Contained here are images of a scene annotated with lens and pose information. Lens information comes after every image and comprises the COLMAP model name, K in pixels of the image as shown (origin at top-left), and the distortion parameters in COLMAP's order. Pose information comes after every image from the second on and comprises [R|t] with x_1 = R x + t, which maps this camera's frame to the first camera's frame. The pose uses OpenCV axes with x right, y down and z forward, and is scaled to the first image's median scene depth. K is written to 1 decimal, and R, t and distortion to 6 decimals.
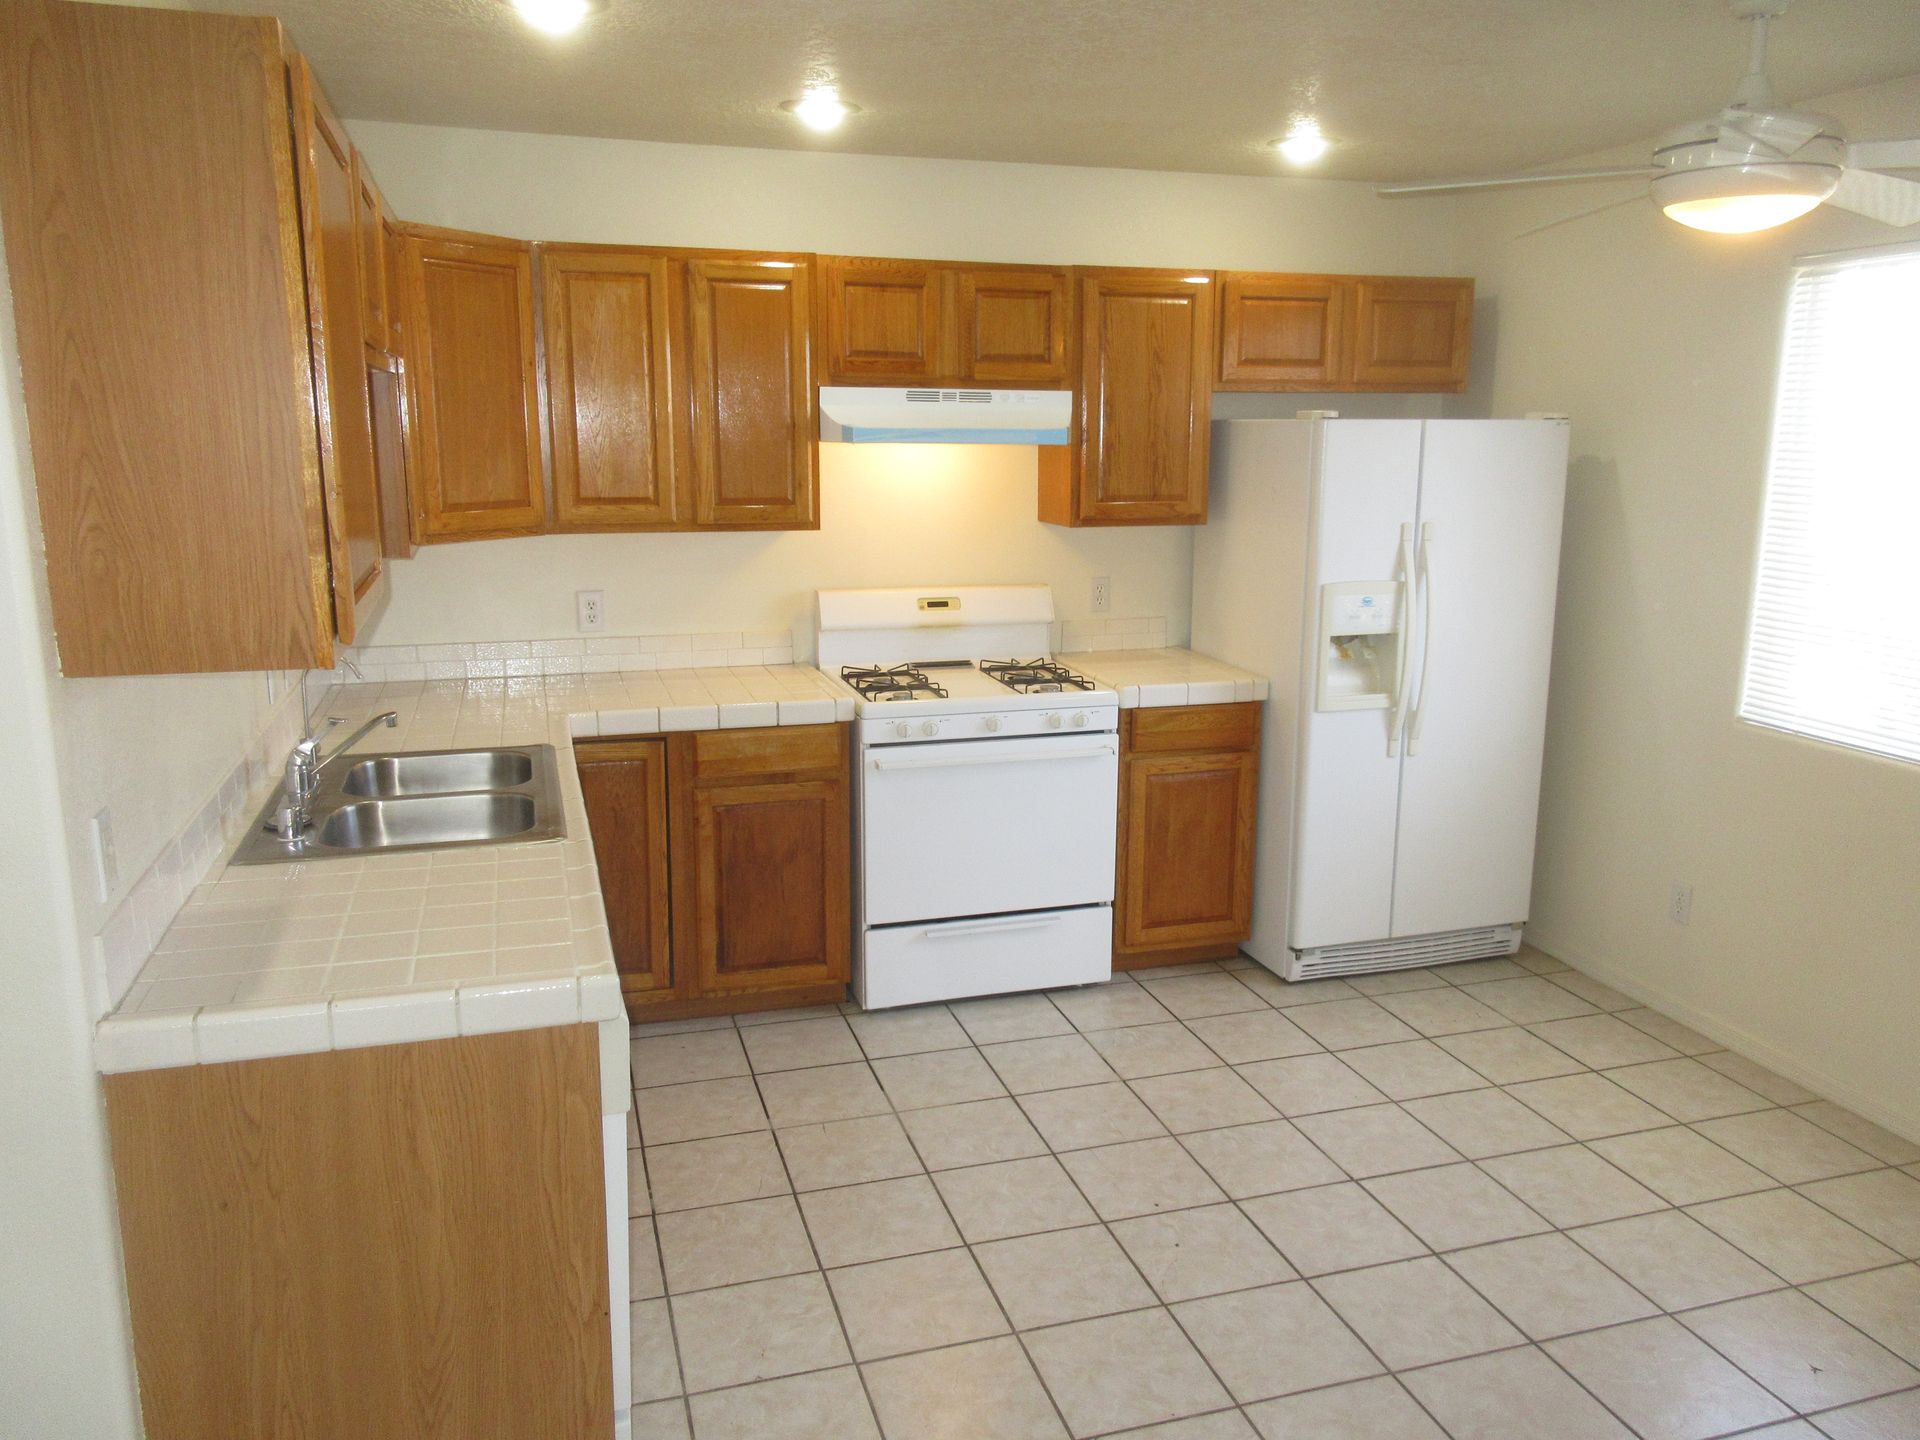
lens RADIAL K [[1453.0, 0, 960.0], [0, 1453.0, 720.0], [0, 0, 1]] dist [0.011194, 0.006852]
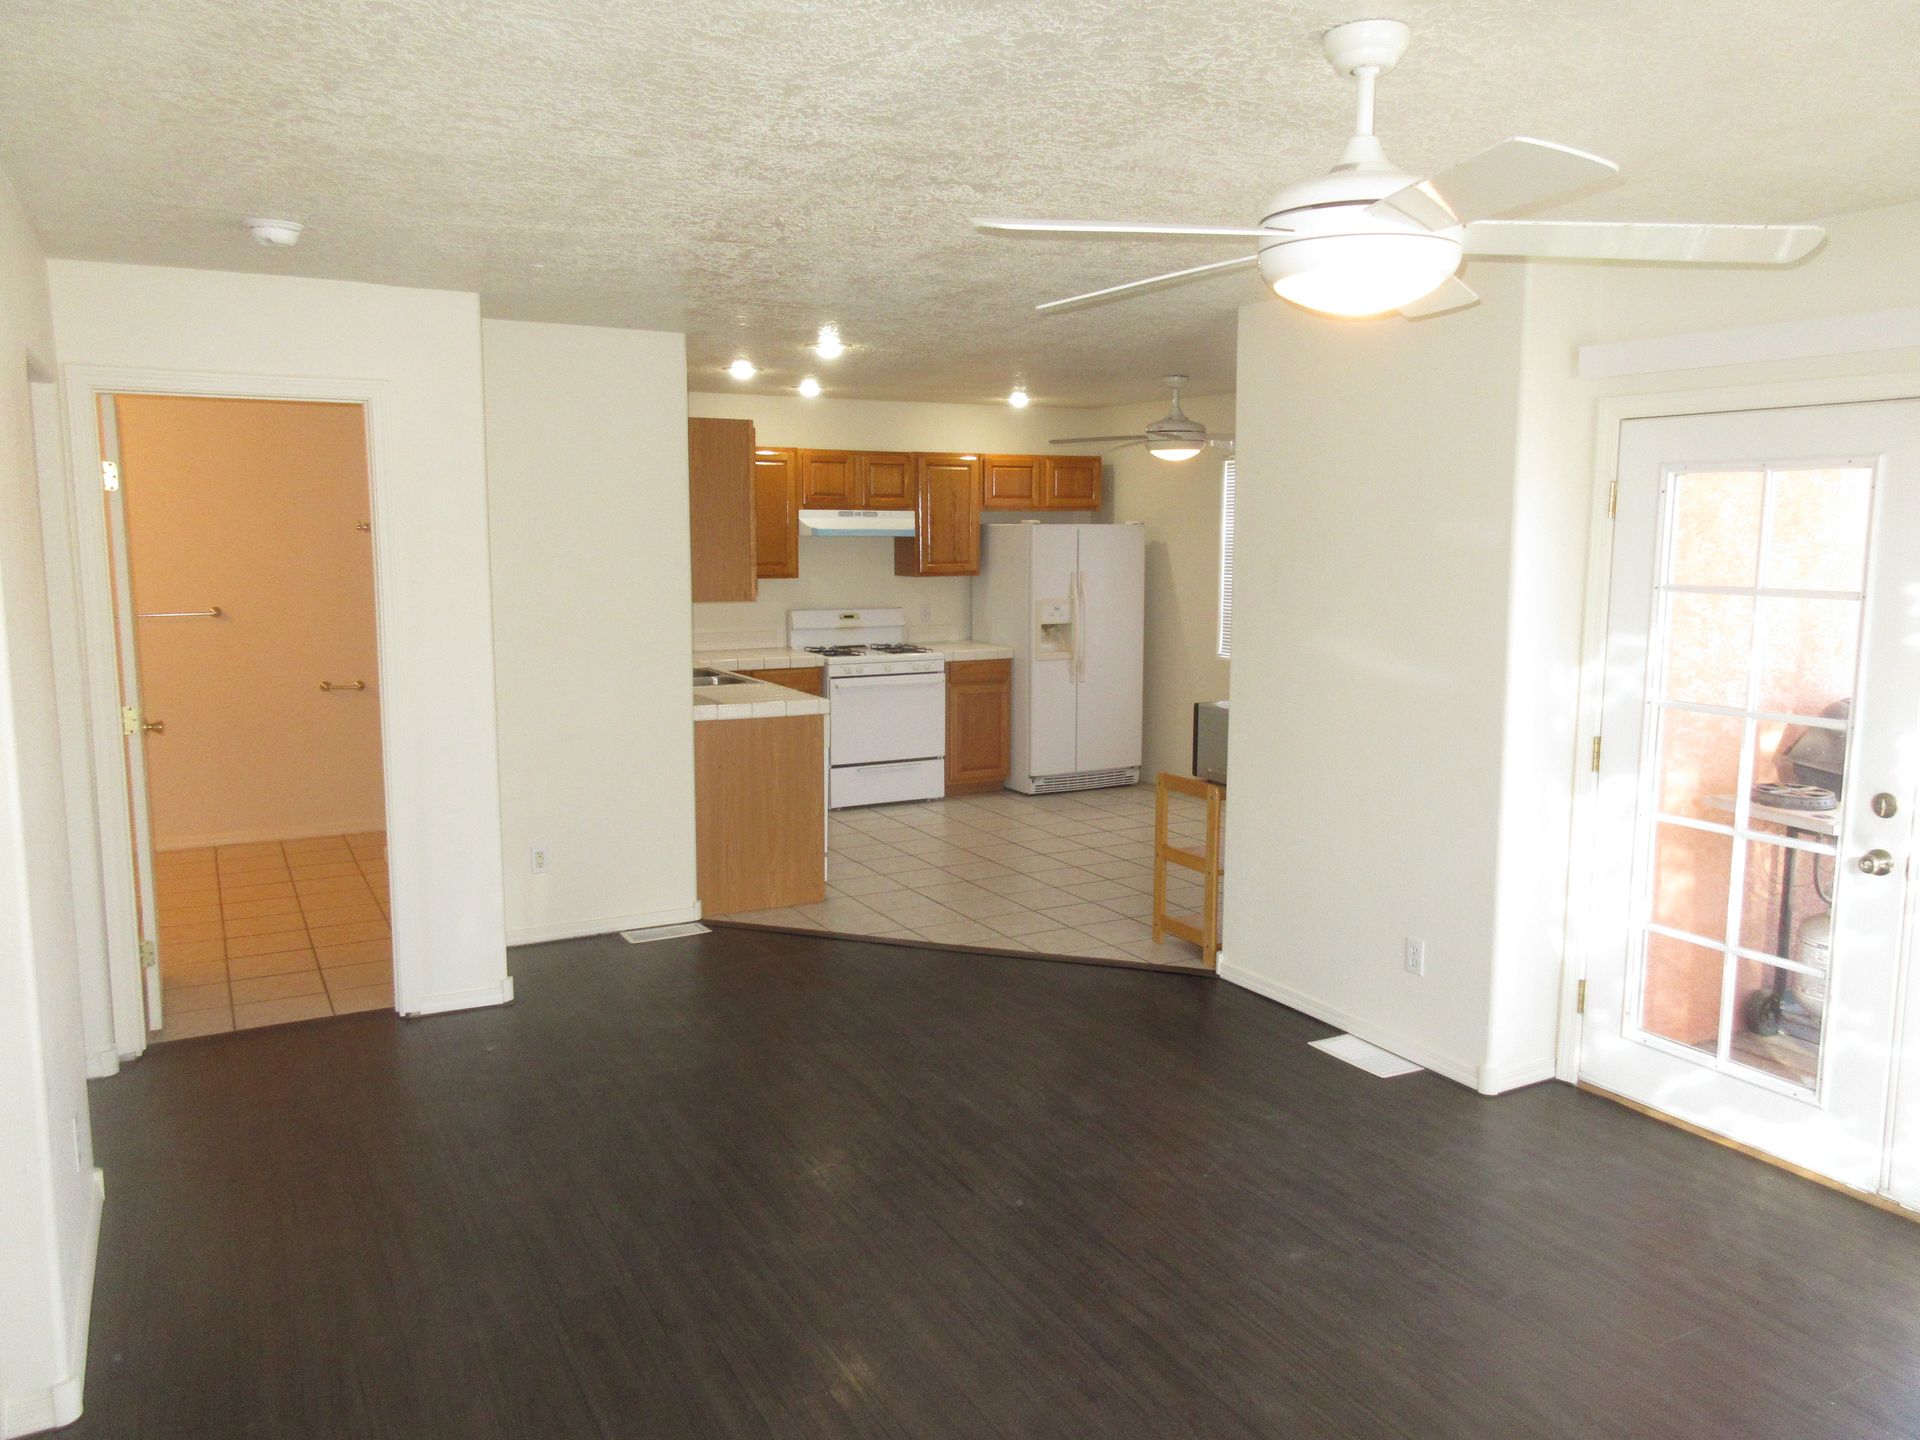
lens RADIAL K [[1453.0, 0, 960.0], [0, 1453.0, 720.0], [0, 0, 1]] dist [0.011194, 0.006852]
pose [[0.981345, -0.030013, 0.189896, -0.261451], [0.042656, 0.997111, -0.062843, 0.203288], [-0.187462, 0.069771, 0.979791, -1.019207]]
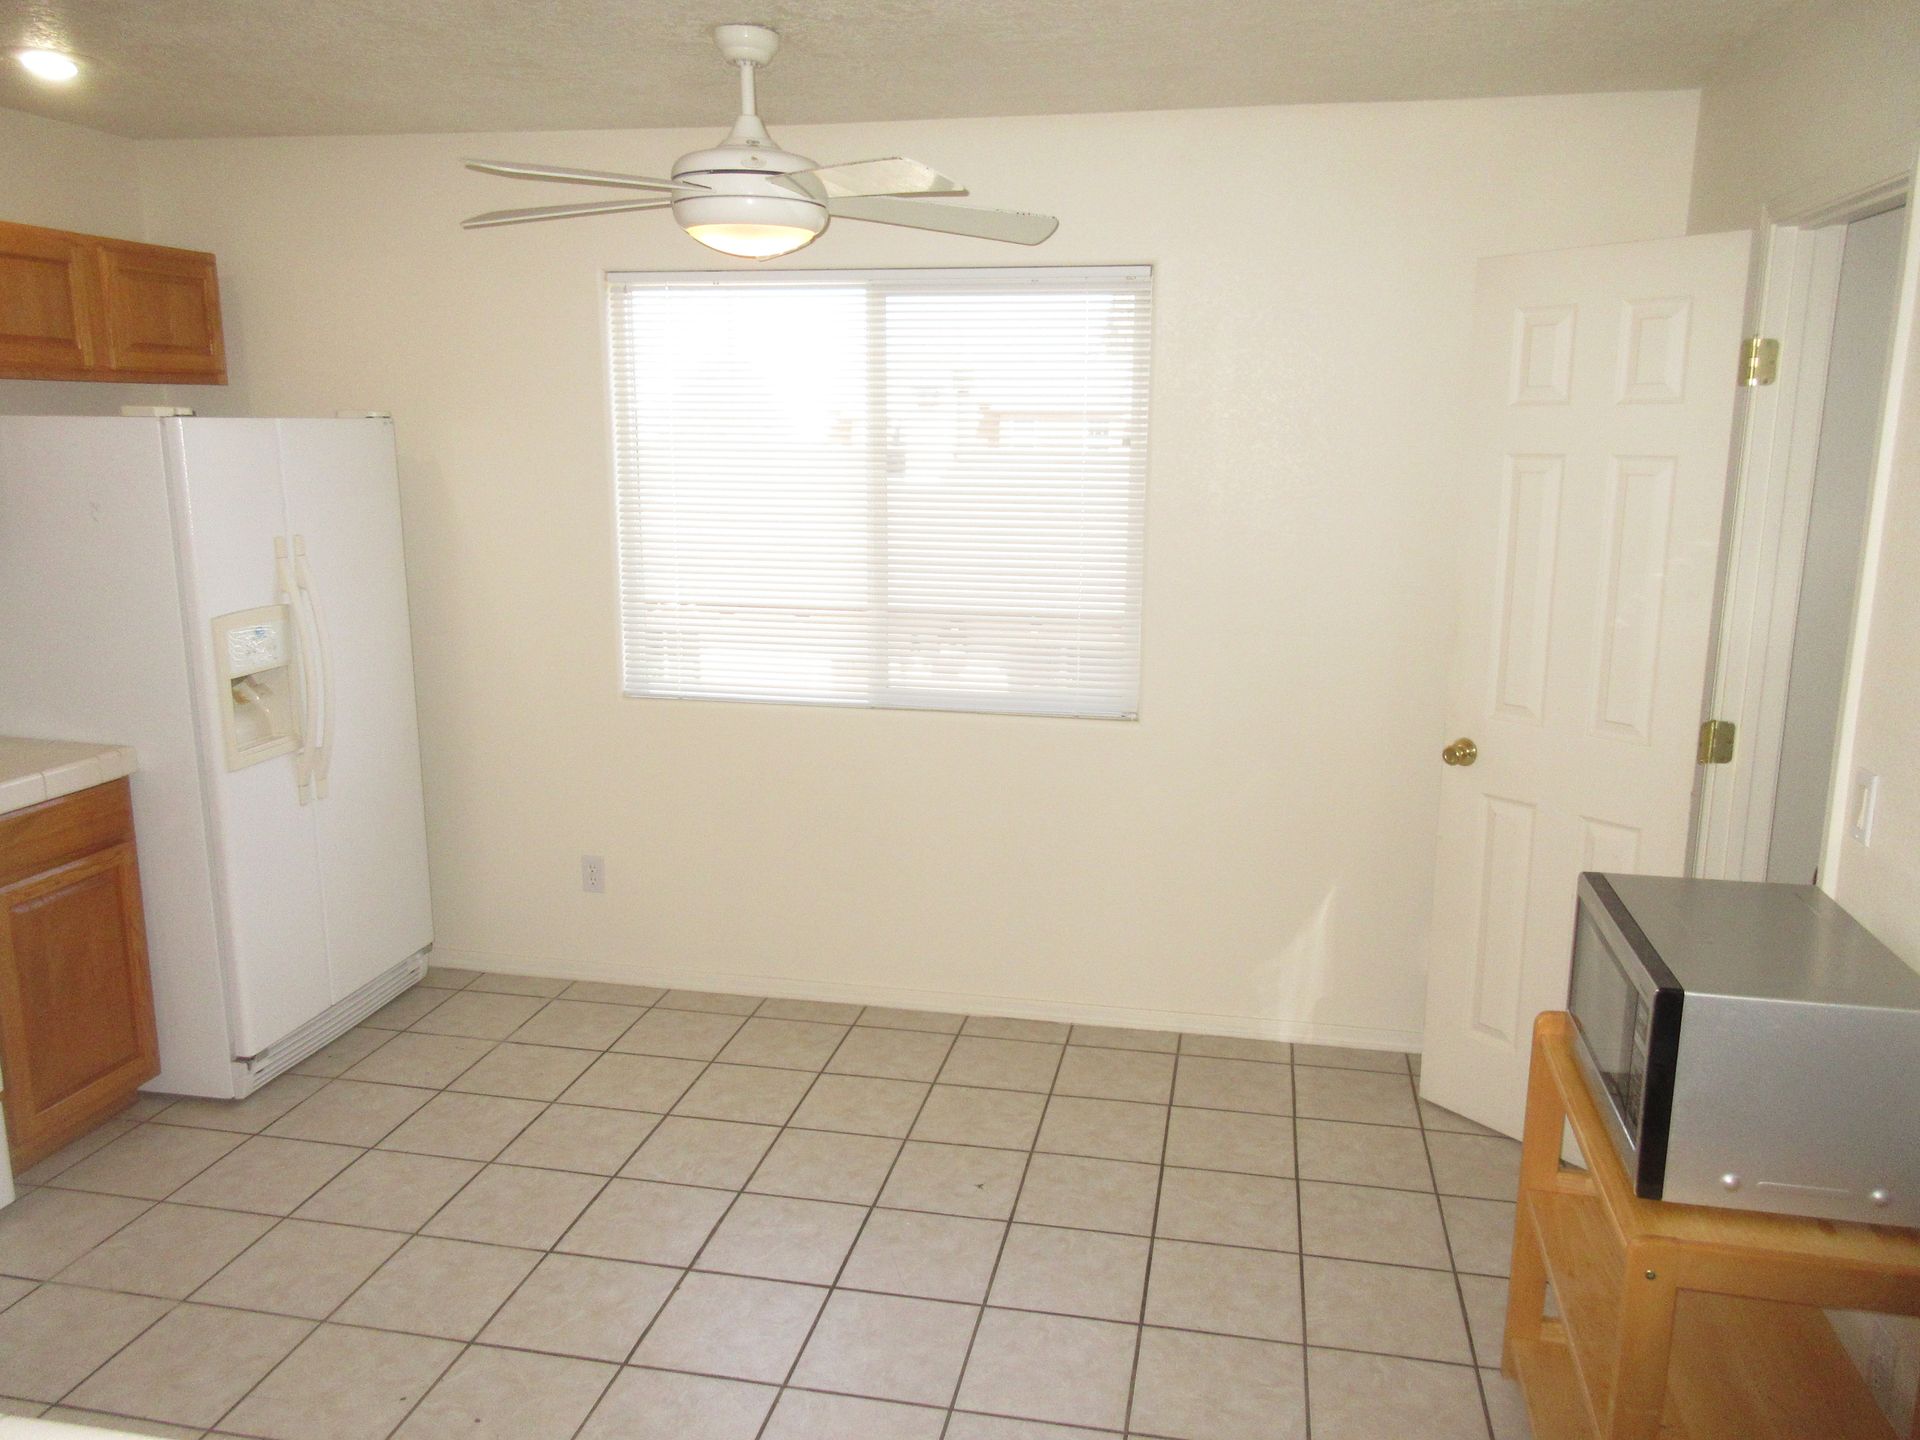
lens RADIAL K [[1453.0, 0, 960.0], [0, 1453.0, 720.0], [0, 0, 1]] dist [0.011194, 0.006852]
pose [[0.473389, -0.179069, 0.862460, -0.257582], [0.170235, 0.979258, 0.109880, -0.052698], [-0.864247, 0.094805, 0.494054, 0.220049]]
